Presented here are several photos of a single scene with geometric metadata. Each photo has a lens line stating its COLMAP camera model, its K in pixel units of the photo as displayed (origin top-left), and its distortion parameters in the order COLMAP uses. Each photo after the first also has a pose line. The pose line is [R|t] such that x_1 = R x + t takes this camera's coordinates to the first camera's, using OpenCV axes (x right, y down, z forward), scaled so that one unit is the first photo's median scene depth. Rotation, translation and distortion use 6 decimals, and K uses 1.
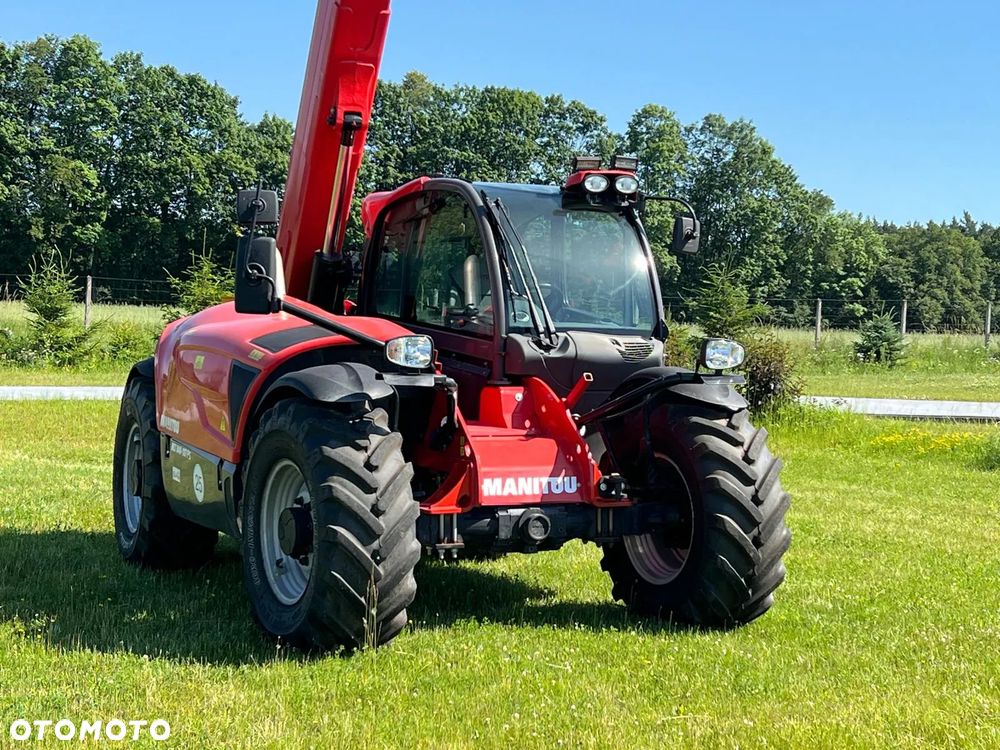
lens RADIAL K [[1811.5, 0, 500.0], [0, 1811.5, 375.0], [0, 0, 1]] dist [0.273993, -1.096709]
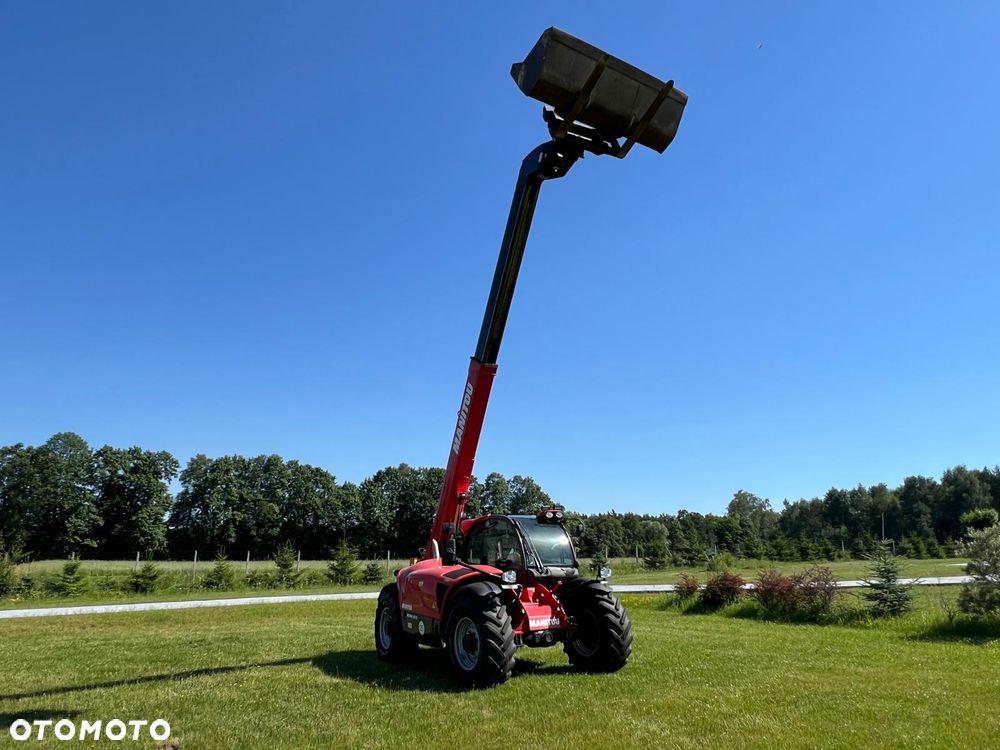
lens RADIAL K [[702.8, 0, 500.0], [0, 702.8, 375.0], [0, 0, 1]] dist [0.003145, -0.002246]
pose [[0.995034, -0.019629, 0.097581, -0.136602], [0.046306, 0.959098, -0.279260, -0.007115], [-0.088108, 0.282392, 0.955244, -0.159539]]
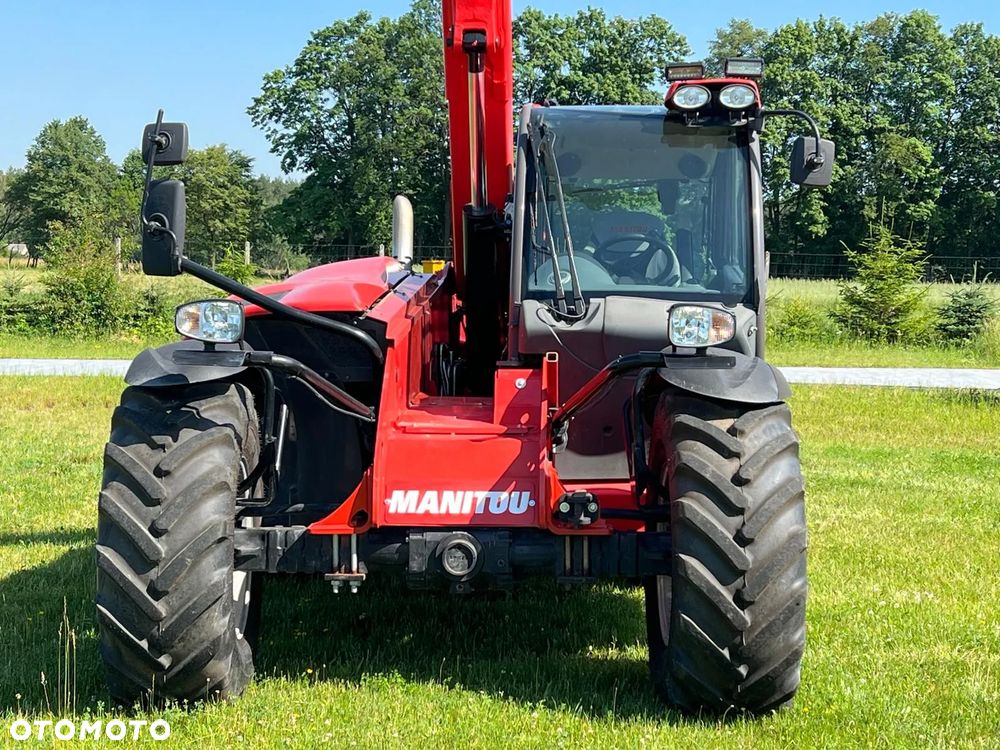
lens RADIAL K [[1811.5, 0, 500.0], [0, 1811.5, 375.0], [0, 0, 1]] dist [0.273993, -1.096709]
pose [[0.894318, 0.011534, -0.447283, 0.318369], [-0.006491, 0.999897, 0.012805, -0.000778], [0.447385, -0.008549, 0.894301, 0.296306]]
